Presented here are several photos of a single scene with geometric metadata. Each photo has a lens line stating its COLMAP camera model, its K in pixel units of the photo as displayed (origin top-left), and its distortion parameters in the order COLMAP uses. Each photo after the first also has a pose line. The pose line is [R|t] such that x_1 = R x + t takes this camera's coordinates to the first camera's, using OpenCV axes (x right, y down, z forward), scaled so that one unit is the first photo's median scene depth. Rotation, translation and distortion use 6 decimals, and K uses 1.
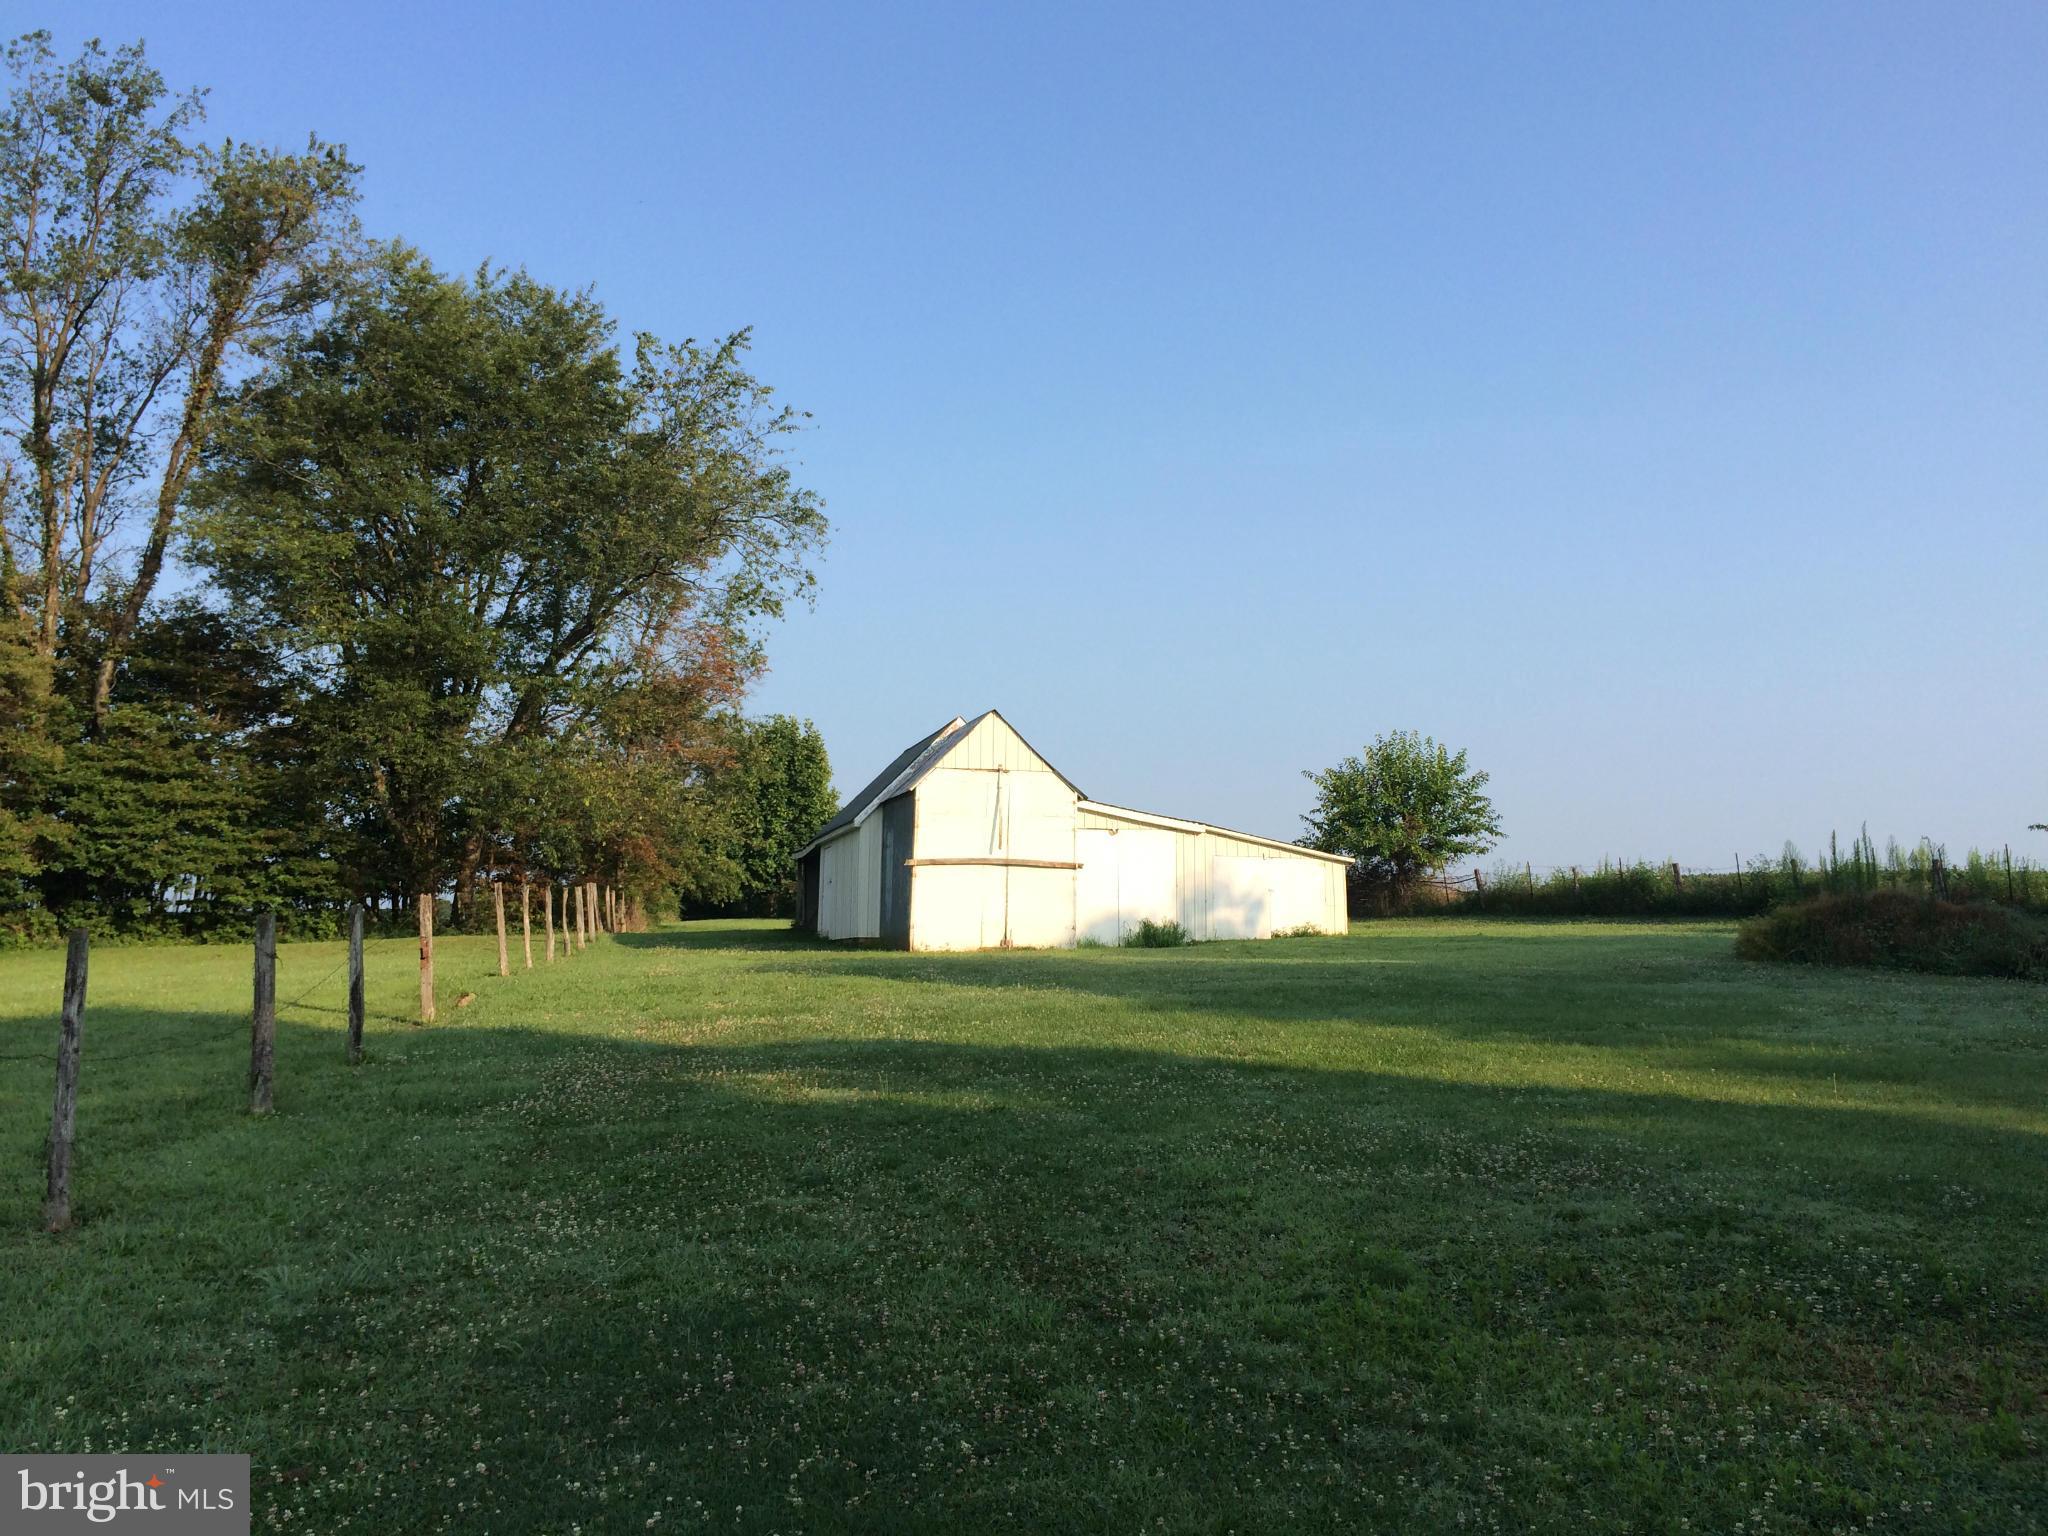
lens RADIAL K [[1757.7, 0, 1025.9], [0, 1757.7, 765.9], [0, 0, 1]] dist [0.109423, -0.141071]
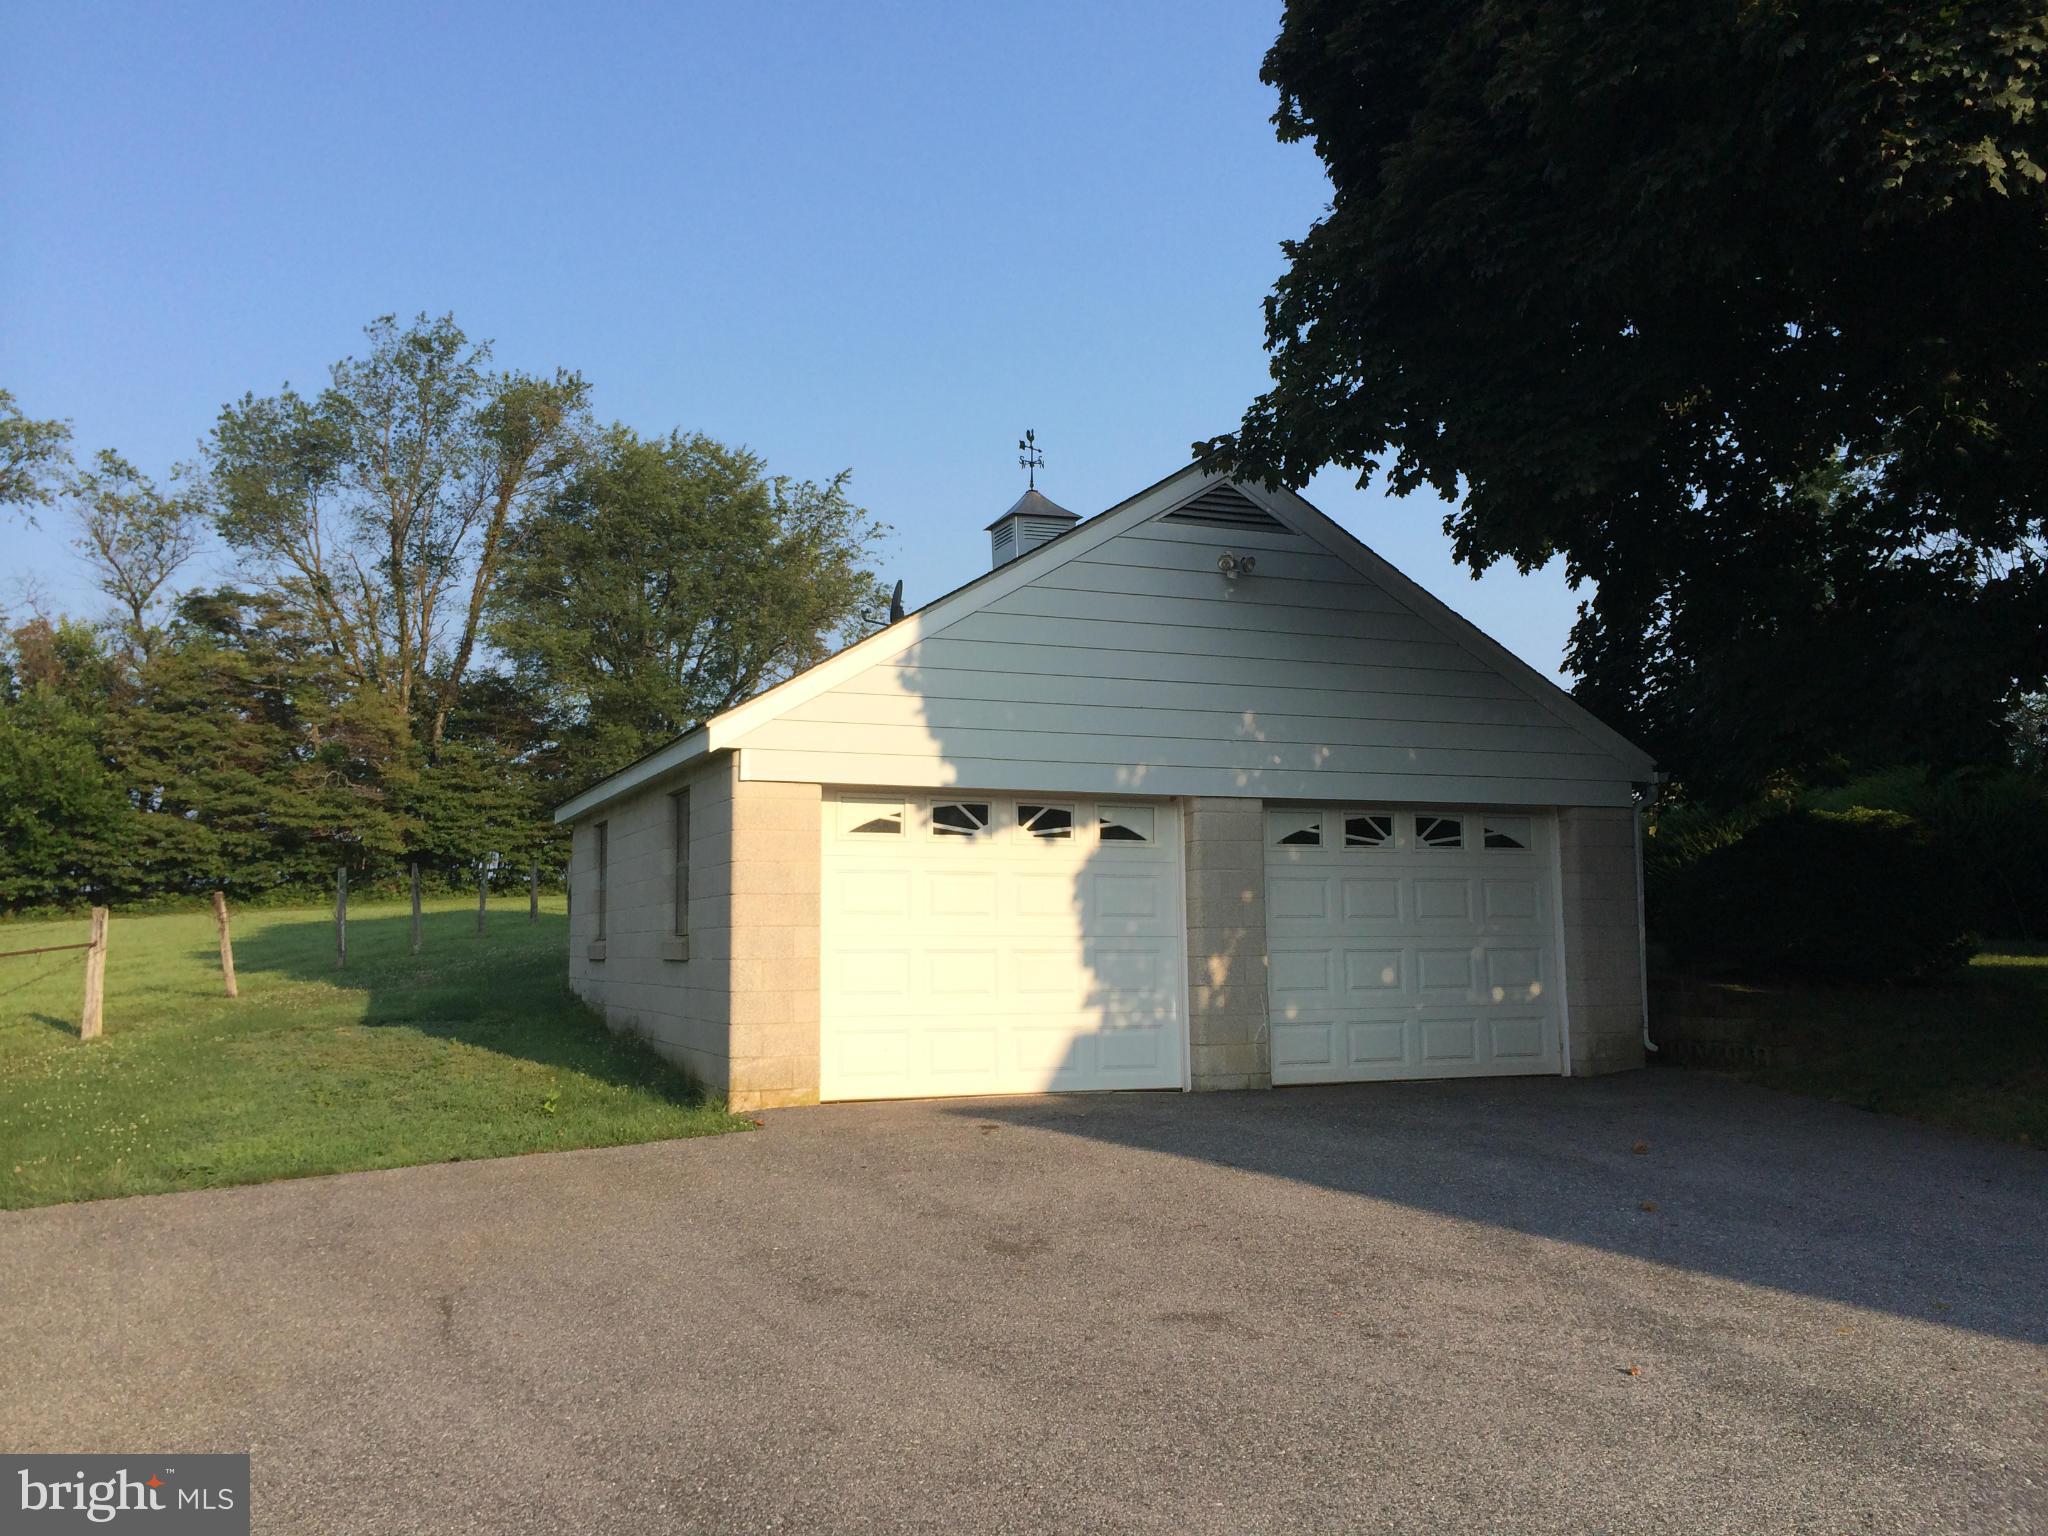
lens RADIAL K [[1757.7, 0, 1025.9], [0, 1757.7, 765.9], [0, 0, 1]] dist [0.109423, -0.141071]
pose [[0.989850, -0.019554, -0.140767, 0.192942], [0.021618, 0.999680, 0.013147, -0.022600], [0.140465, -0.016056, 0.989955, -0.427726]]
